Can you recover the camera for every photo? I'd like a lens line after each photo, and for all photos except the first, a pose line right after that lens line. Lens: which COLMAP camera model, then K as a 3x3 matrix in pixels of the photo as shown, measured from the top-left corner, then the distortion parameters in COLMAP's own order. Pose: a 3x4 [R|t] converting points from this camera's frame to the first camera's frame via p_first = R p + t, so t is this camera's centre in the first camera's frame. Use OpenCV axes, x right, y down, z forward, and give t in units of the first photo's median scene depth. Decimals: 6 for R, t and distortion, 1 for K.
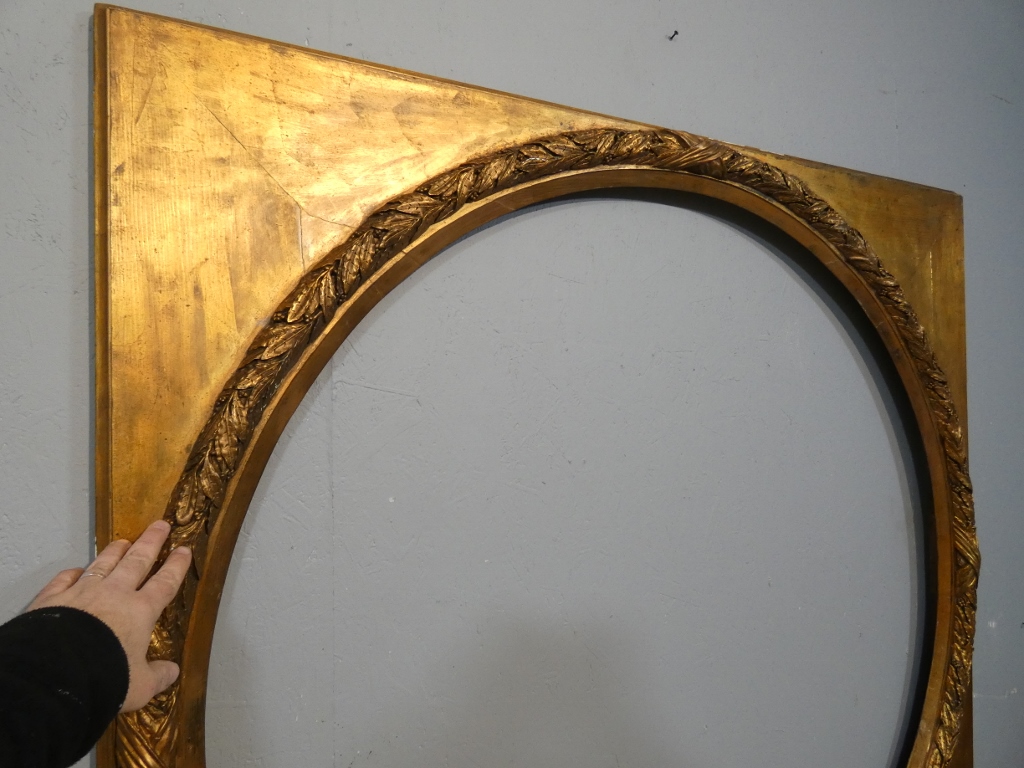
lens RADIAL K [[627.8, 0, 528.8], [0, 627.8, 379.8], [0, 0, 1]] dist [-0.003514, -0.002128]
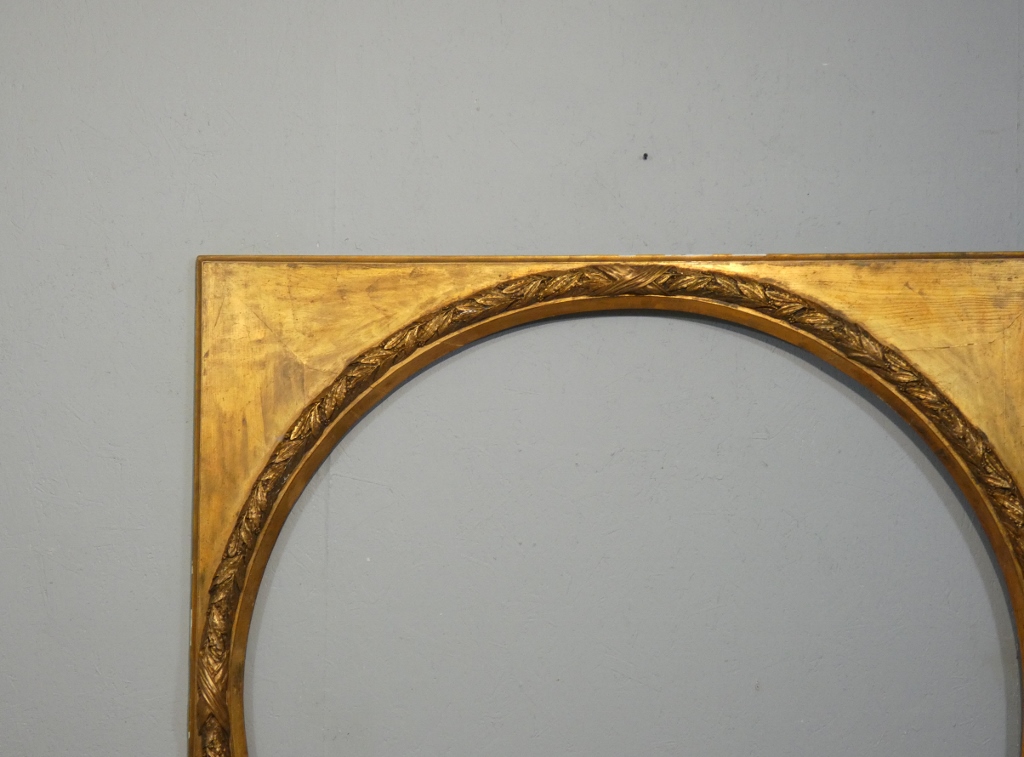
lens RADIAL K [[1748.4, 0, 514.5], [0, 1748.4, 371.3], [0, 0, 1]] dist [0.101051, 0.000000]
pose [[0.871580, 0.004808, -0.490230, 2.300549], [-0.012284, 0.999852, -0.012033, -0.216779], [0.490099, 0.016510, 0.871510, -2.625402]]
